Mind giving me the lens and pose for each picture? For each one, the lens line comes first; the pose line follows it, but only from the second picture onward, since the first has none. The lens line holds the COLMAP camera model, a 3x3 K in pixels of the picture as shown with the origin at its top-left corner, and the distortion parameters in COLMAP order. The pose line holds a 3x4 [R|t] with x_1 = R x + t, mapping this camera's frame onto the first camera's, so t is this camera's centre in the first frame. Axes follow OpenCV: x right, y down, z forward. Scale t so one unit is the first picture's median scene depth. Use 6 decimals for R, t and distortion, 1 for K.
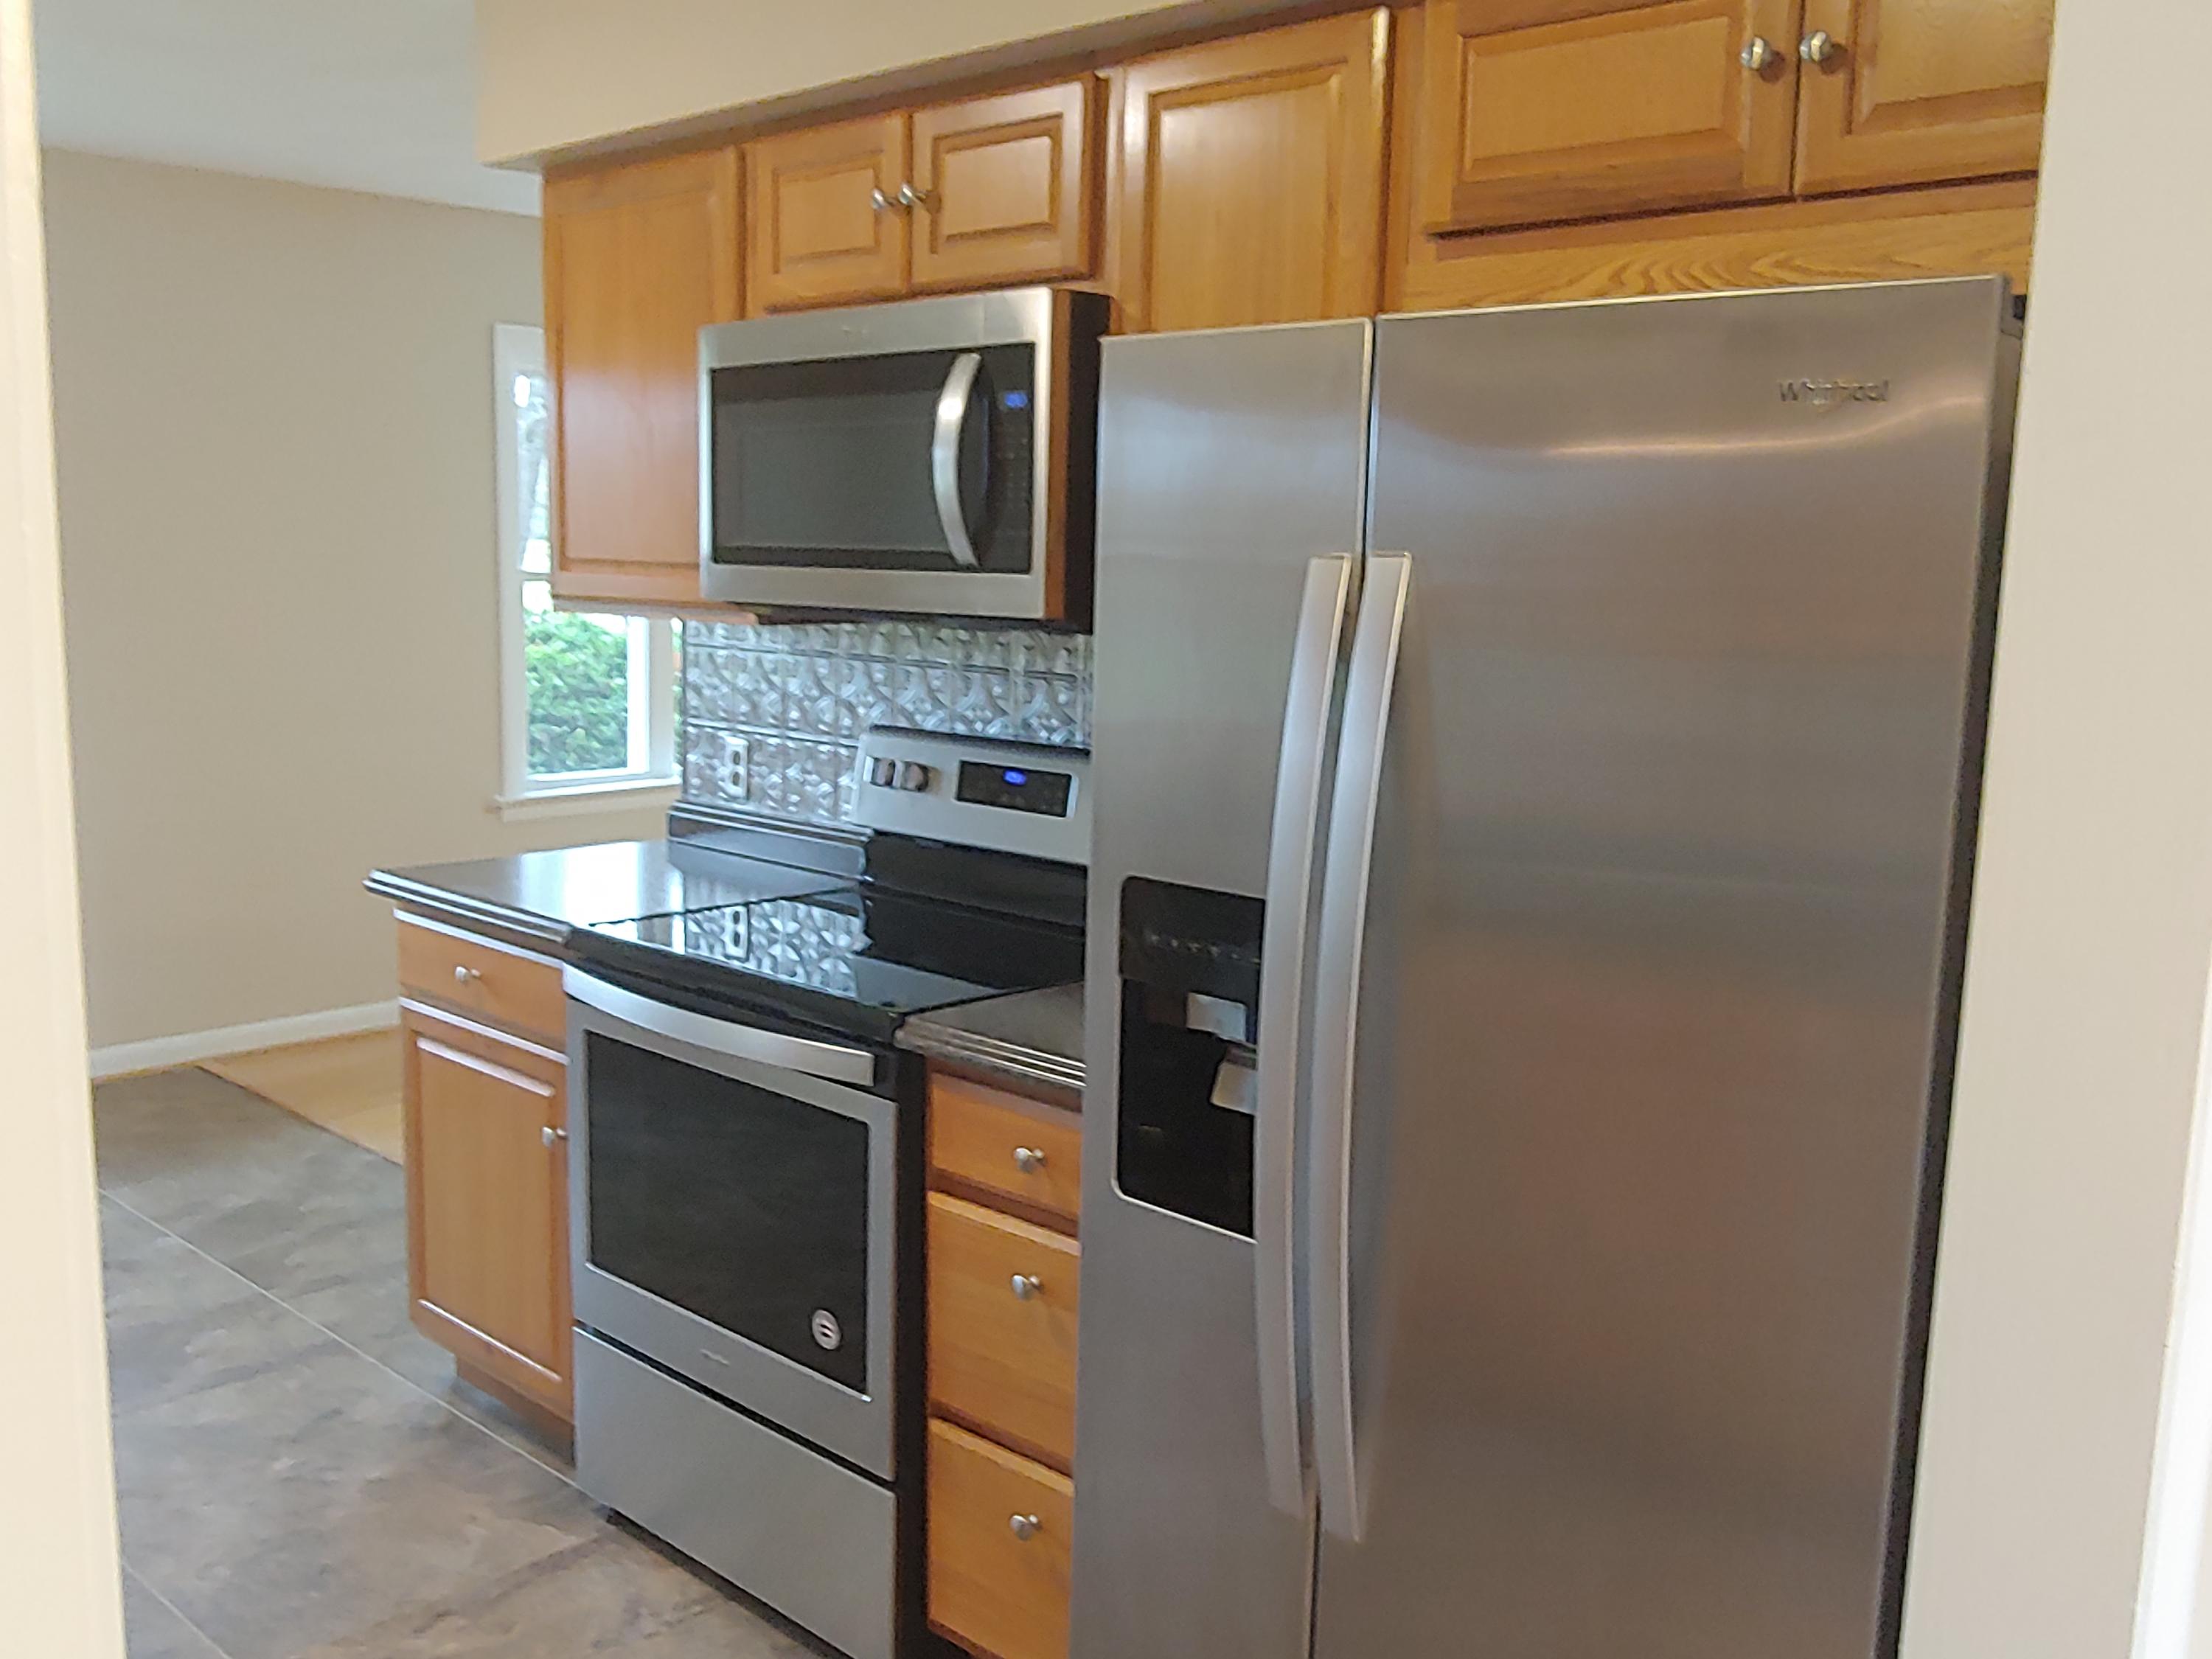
lens RADIAL K [[2015.1, 0, 1118.6], [0, 2015.1, 845.9], [0, 0, 1]] dist [-0.034679, 0.016337]
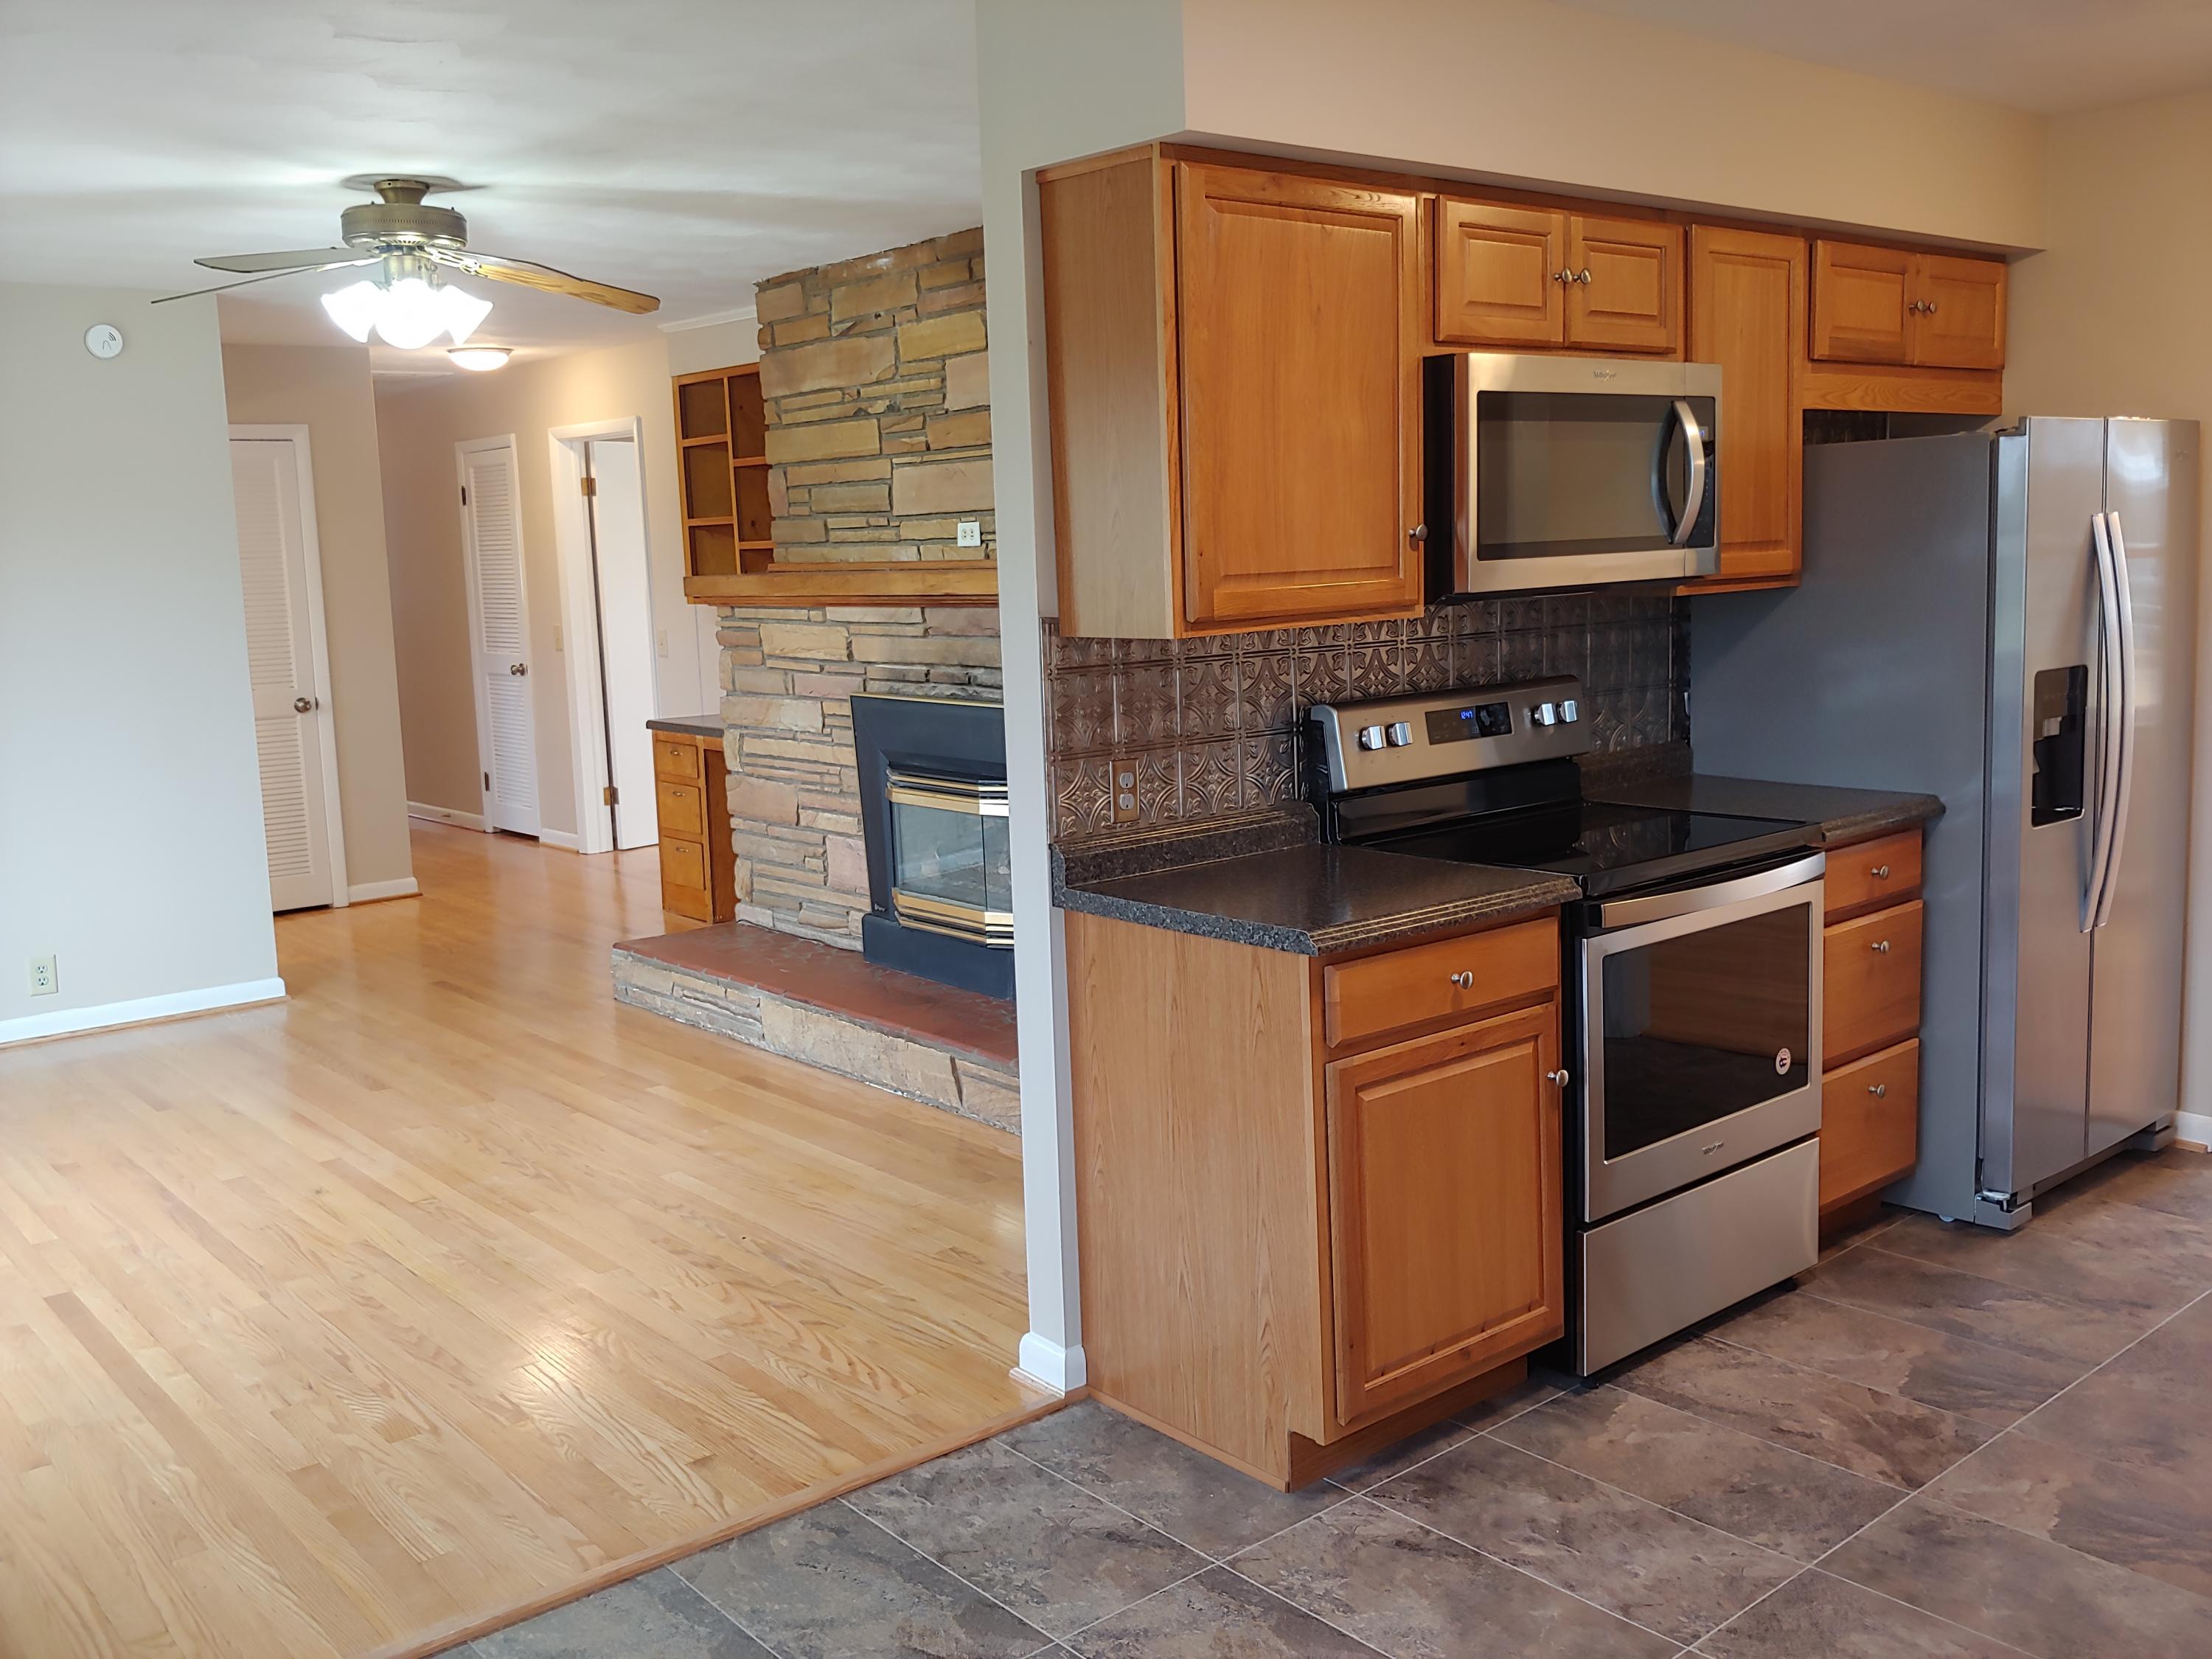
lens RADIAL K [[1960.9, 0, 1127.4], [0, 1960.9, 826.4], [0, 0, 1]] dist [0.040928, -0.084190]
pose [[0.104558, -0.167069, 0.980385, -1.366186], [0.189717, 0.971037, 0.145243, -0.194952], [-0.976256, 0.170810, 0.133225, 1.079838]]
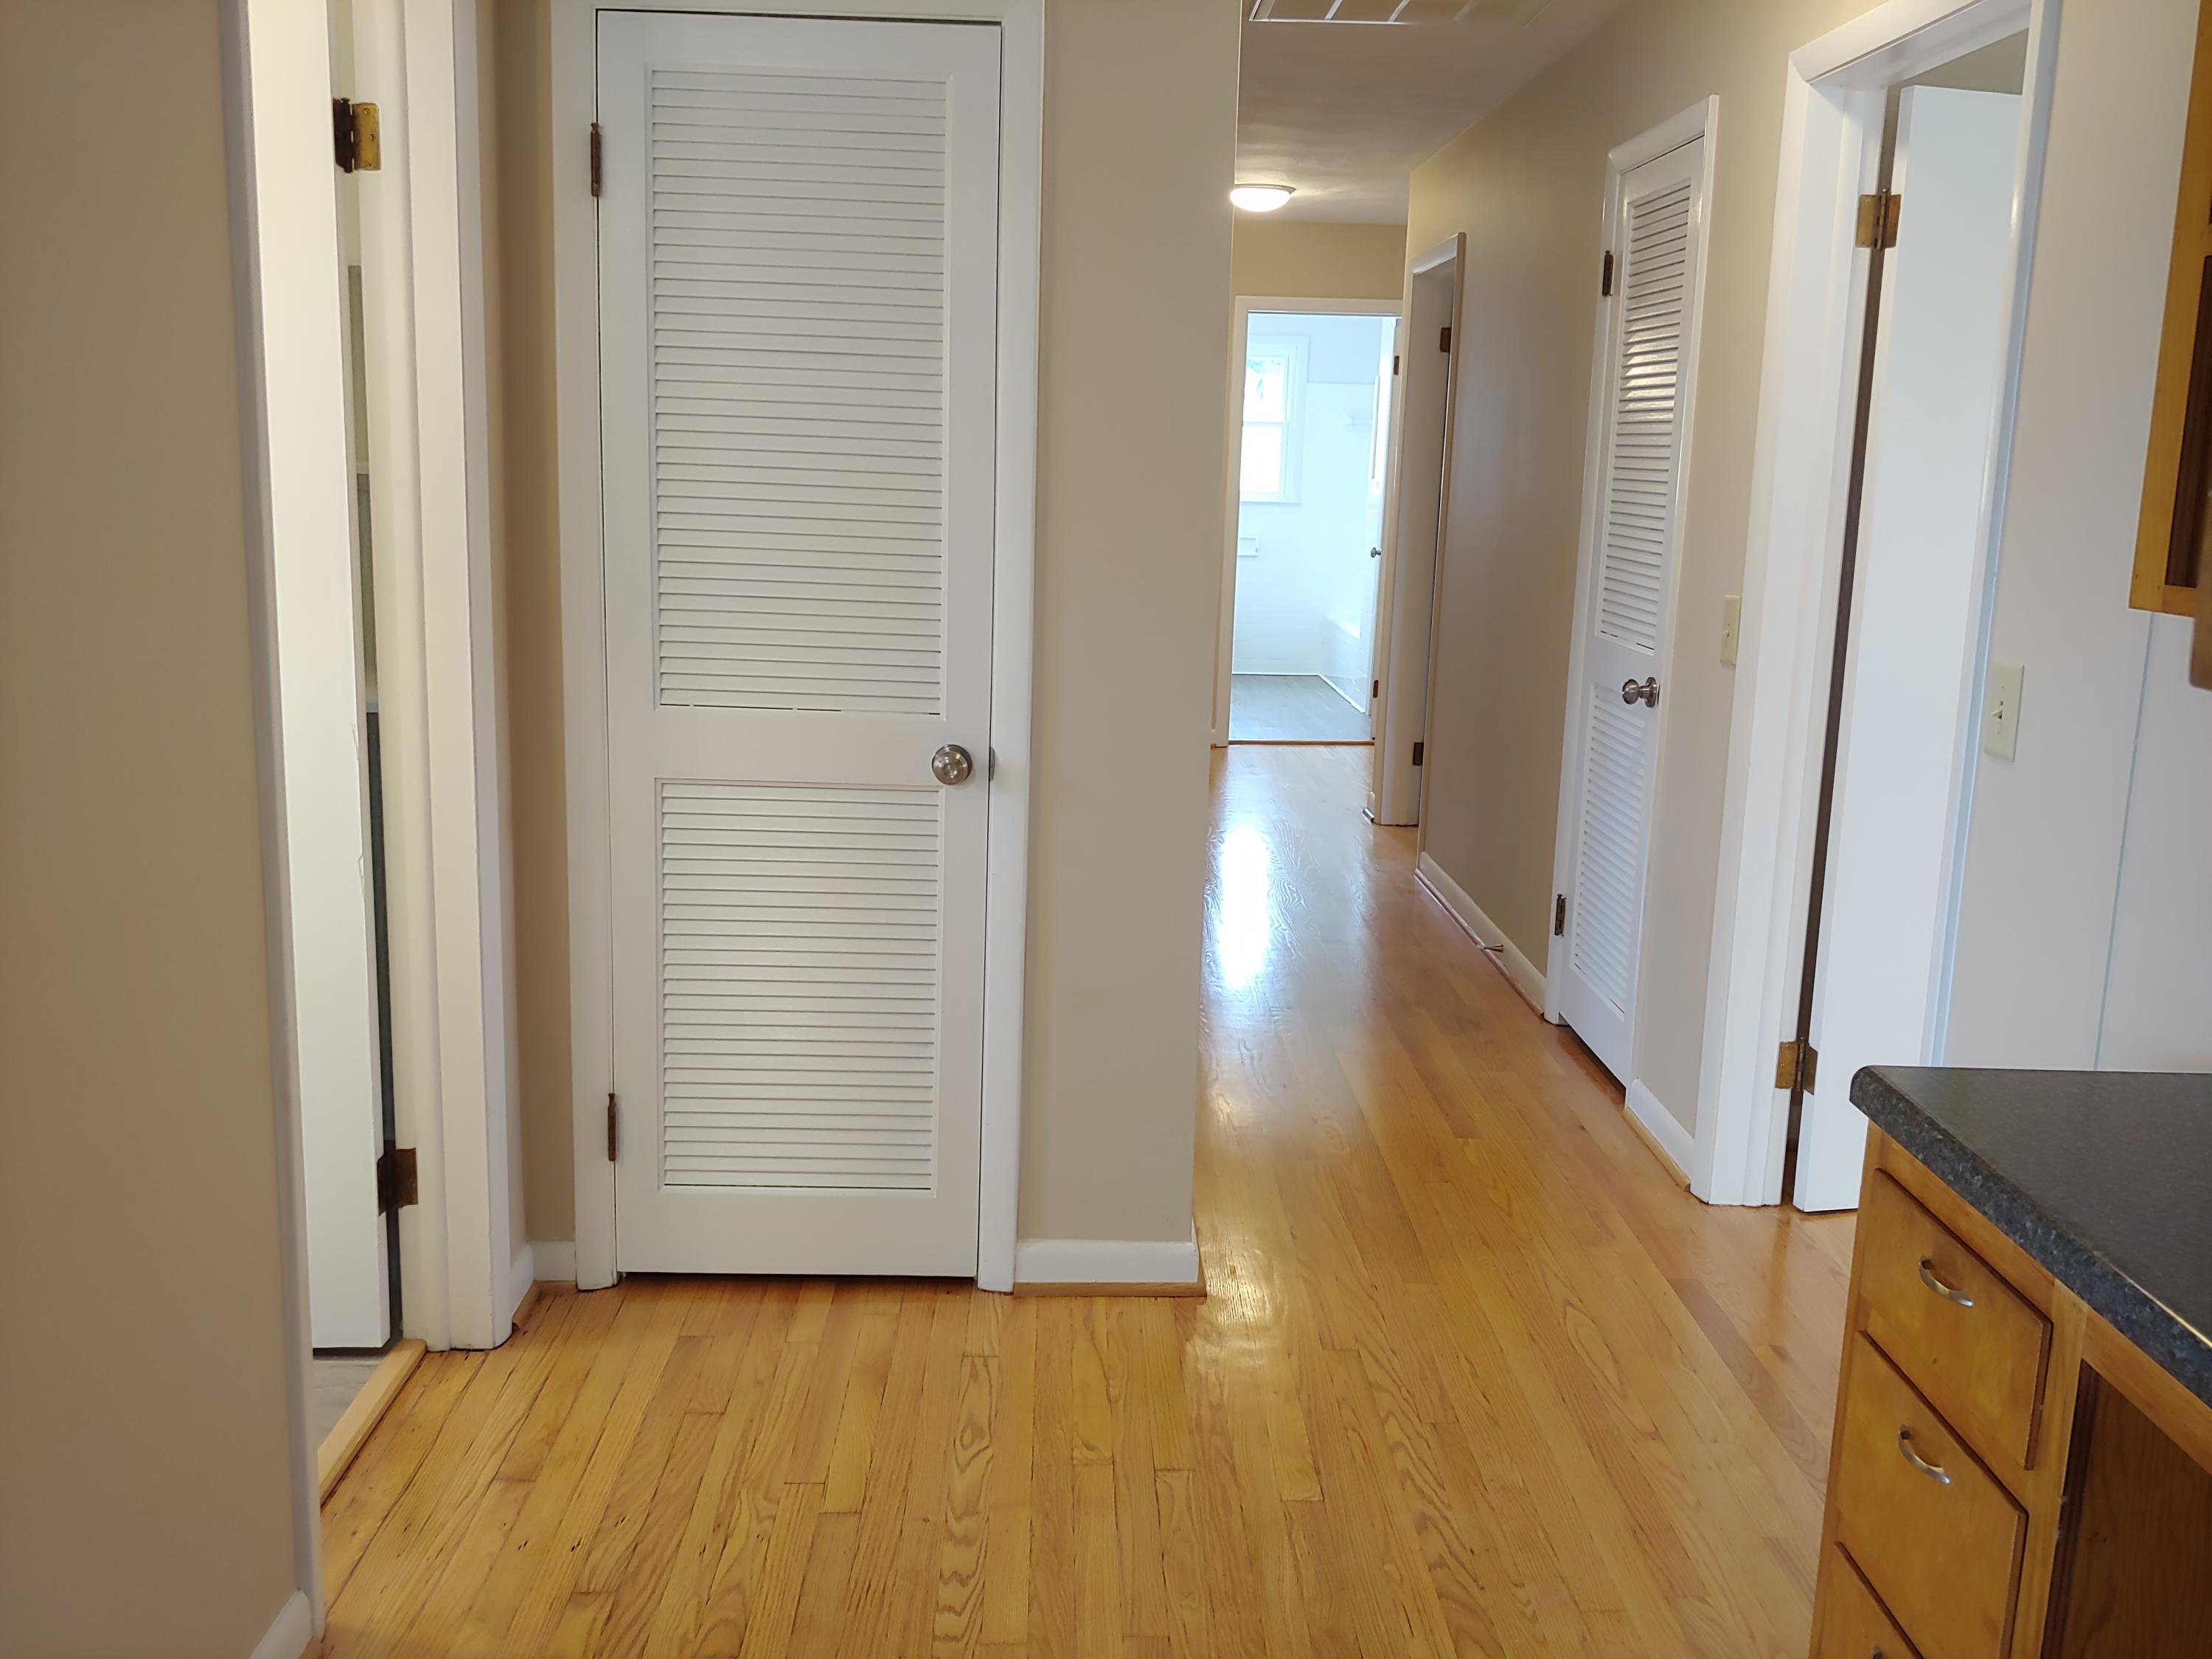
lens RADIAL K [[1960.9, 0, 1119.6], [0, 1960.9, 792.6], [0, 0, 1]] dist [0.040928, -0.084190]
pose [[0.706792, -0.123281, 0.696596, 0.595563], [0.092498, 0.992350, 0.081770, -0.239785], [-0.701348, 0.006639, 0.712788, 1.756101]]
